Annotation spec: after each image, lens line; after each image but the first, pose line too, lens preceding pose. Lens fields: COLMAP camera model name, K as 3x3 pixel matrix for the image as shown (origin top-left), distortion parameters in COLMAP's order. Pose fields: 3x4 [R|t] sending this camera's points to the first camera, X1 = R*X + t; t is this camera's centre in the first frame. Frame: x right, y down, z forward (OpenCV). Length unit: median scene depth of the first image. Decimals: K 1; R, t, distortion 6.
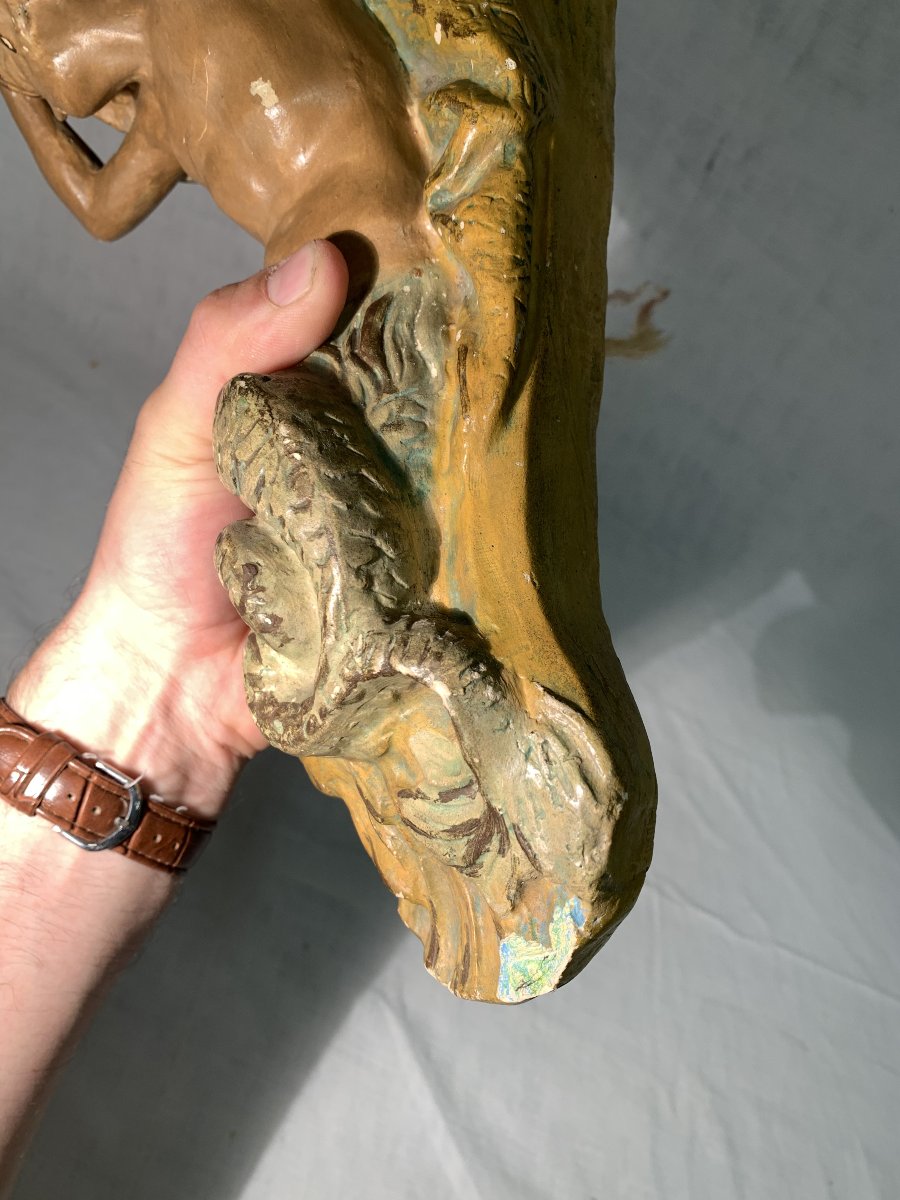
lens RADIAL K [[935.8, 0, 444.2], [0, 935.8, 601.7], [0, 0, 1]] dist [-0.000423, -0.002937]
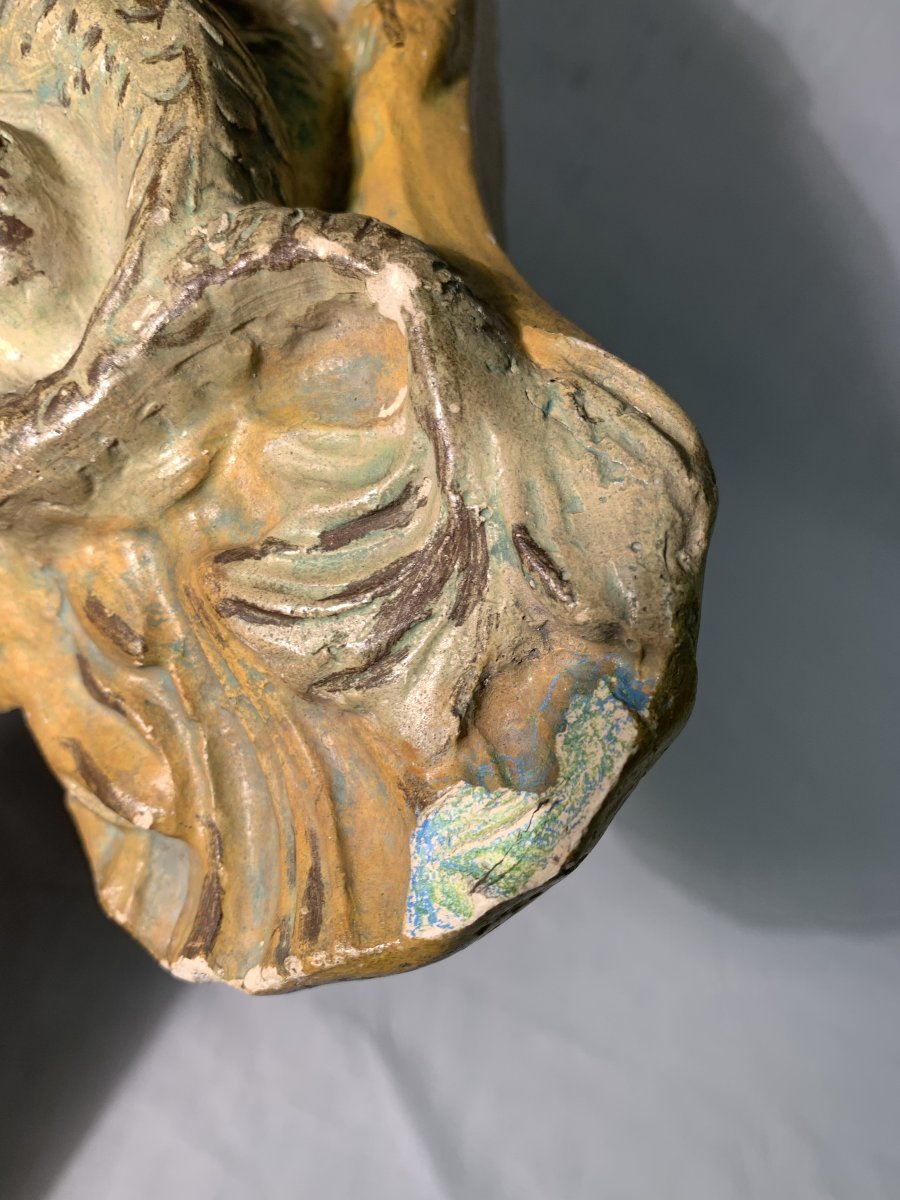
lens RADIAL K [[999.9, 0, 449.0], [0, 999.9, 620.2], [0, 0, 1]] dist [0.004822, -0.068847]
pose [[0.885339, 0.189631, 0.424517, -0.178188], [-0.048885, 0.945951, -0.320603, 0.444068], [-0.462368, 0.263090, 0.846758, 0.520673]]
